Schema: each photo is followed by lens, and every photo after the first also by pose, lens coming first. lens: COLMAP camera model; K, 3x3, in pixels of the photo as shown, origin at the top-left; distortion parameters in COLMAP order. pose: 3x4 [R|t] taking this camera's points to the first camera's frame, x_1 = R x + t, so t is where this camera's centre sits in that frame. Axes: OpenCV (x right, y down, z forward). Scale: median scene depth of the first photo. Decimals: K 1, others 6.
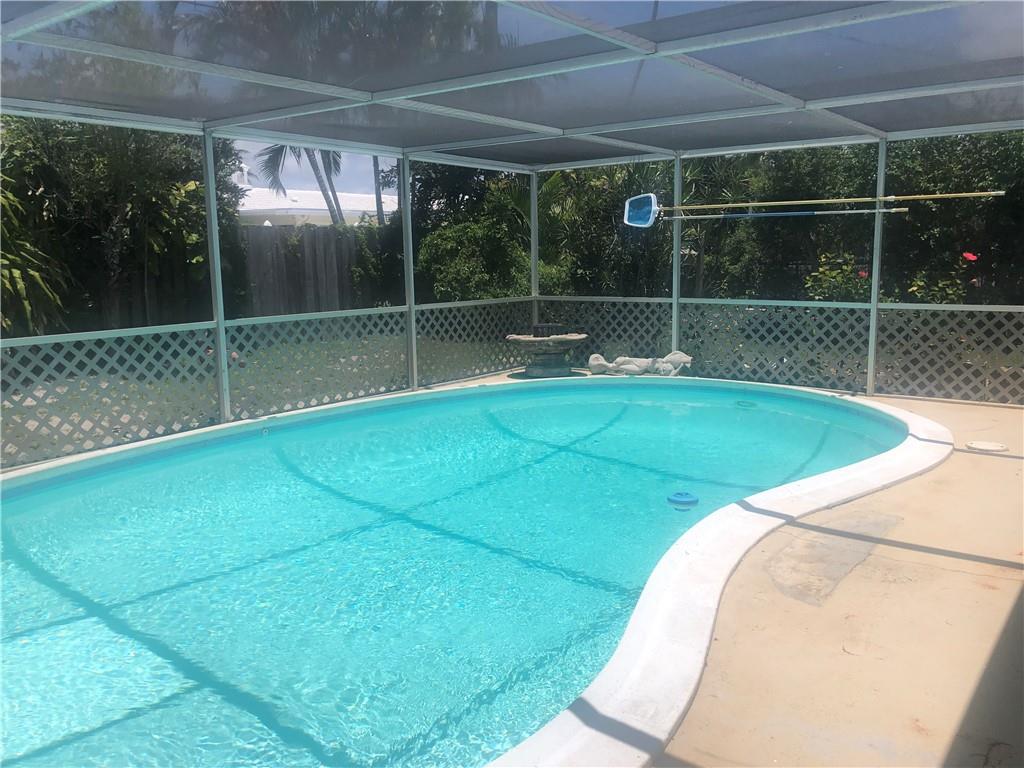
lens RADIAL K [[834.8, 0, 512.0], [0, 834.8, 384.0], [0, 0, 1]] dist [0.009670, -0.004858]
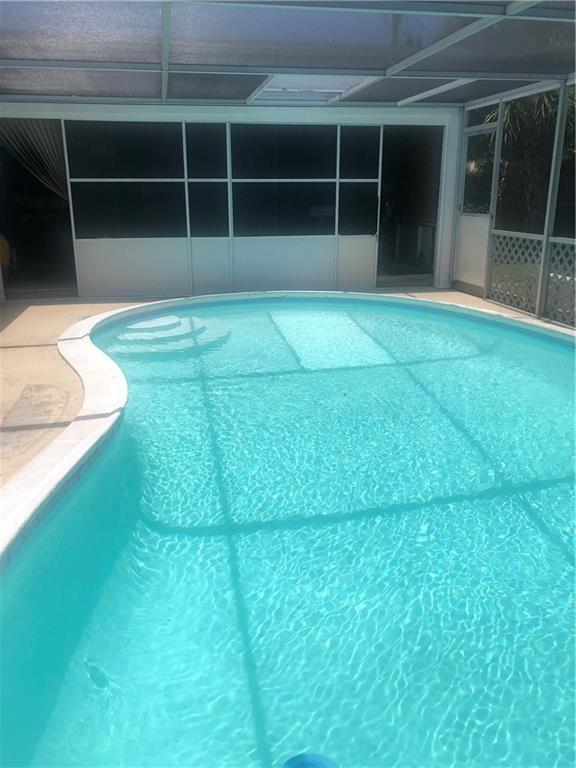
lens RADIAL K [[626.1, 0, 288.0], [0, 626.1, 384.0], [0, 0, 1]] dist [0.009670, -0.004858]
pose [[-0.655988, 0.262398, -0.707691, 0.826940], [-0.077223, 0.909370, 0.408757, -0.301965], [0.750811, 0.322790, -0.576273, 1.901352]]
